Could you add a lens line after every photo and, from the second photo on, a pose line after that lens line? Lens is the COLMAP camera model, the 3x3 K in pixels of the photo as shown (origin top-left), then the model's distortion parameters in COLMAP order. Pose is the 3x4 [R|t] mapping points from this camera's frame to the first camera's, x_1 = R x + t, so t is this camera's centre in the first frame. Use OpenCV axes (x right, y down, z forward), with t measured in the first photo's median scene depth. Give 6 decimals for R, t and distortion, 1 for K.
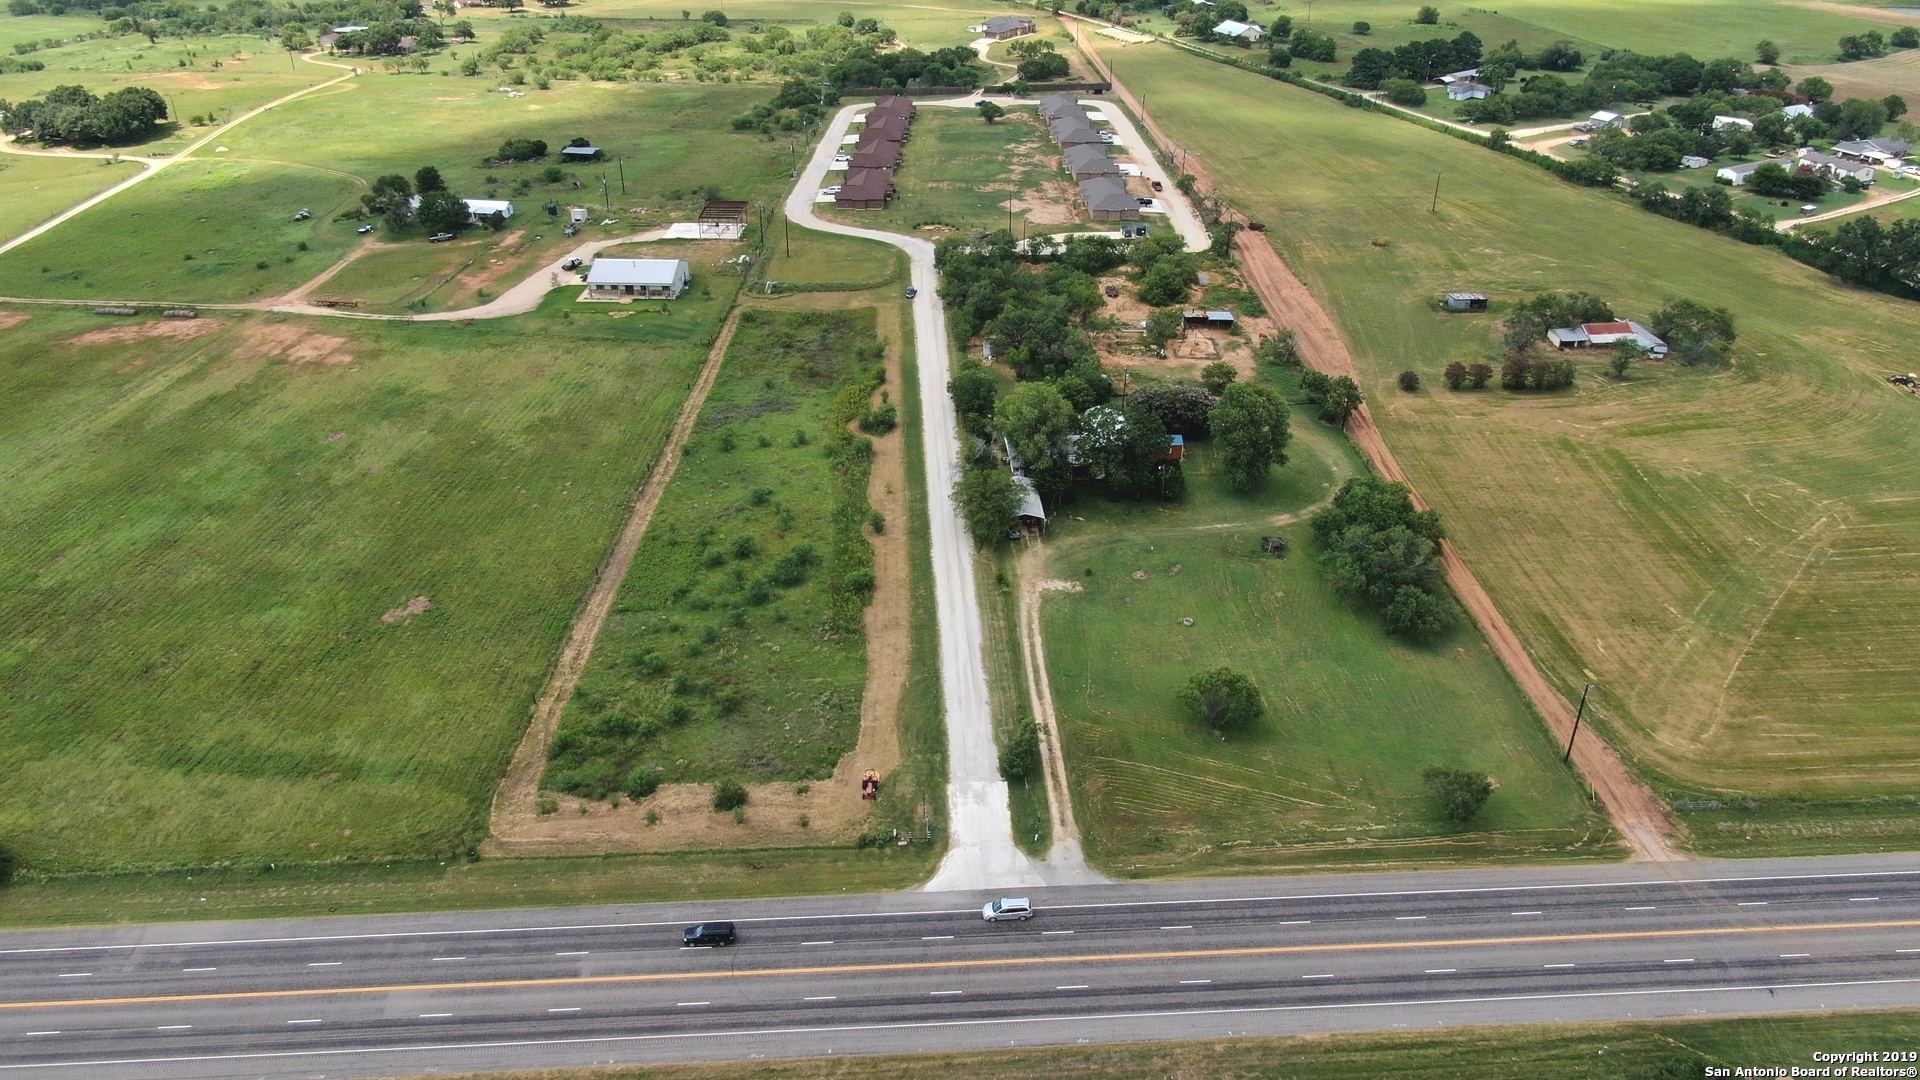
lens RADIAL K [[1387.9, 0, 960.0], [0, 1387.9, 540.0], [0, 0, 1]] dist [-0.015580, 0.003788]
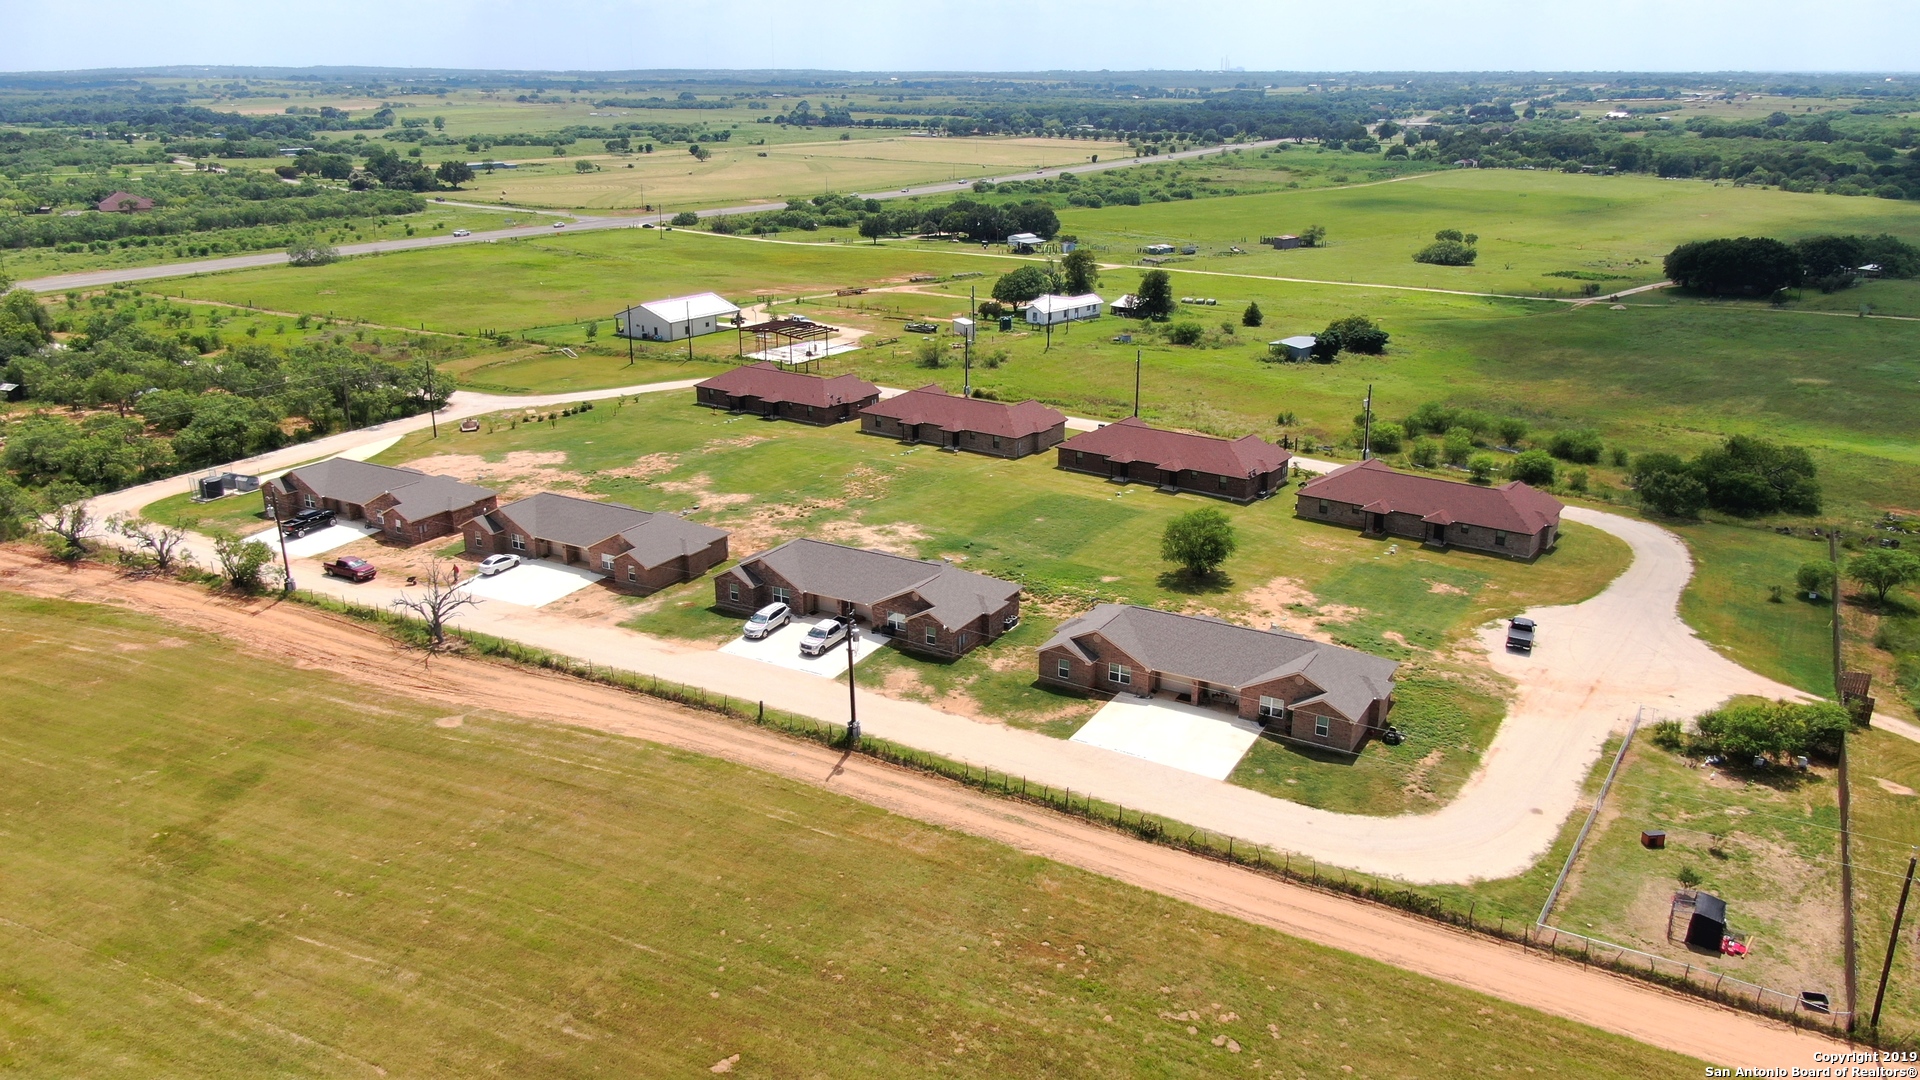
lens RADIAL K [[1417.9, 0, 960.0], [0, 1417.9, 540.0], [0, 0, 1]] dist [-0.017901, 0.007777]
pose [[-0.573297, 0.242530, -0.782630, 0.335237], [-0.402088, 0.748981, 0.526643, -0.518693], [0.713901, 0.616609, -0.331870, 1.234708]]
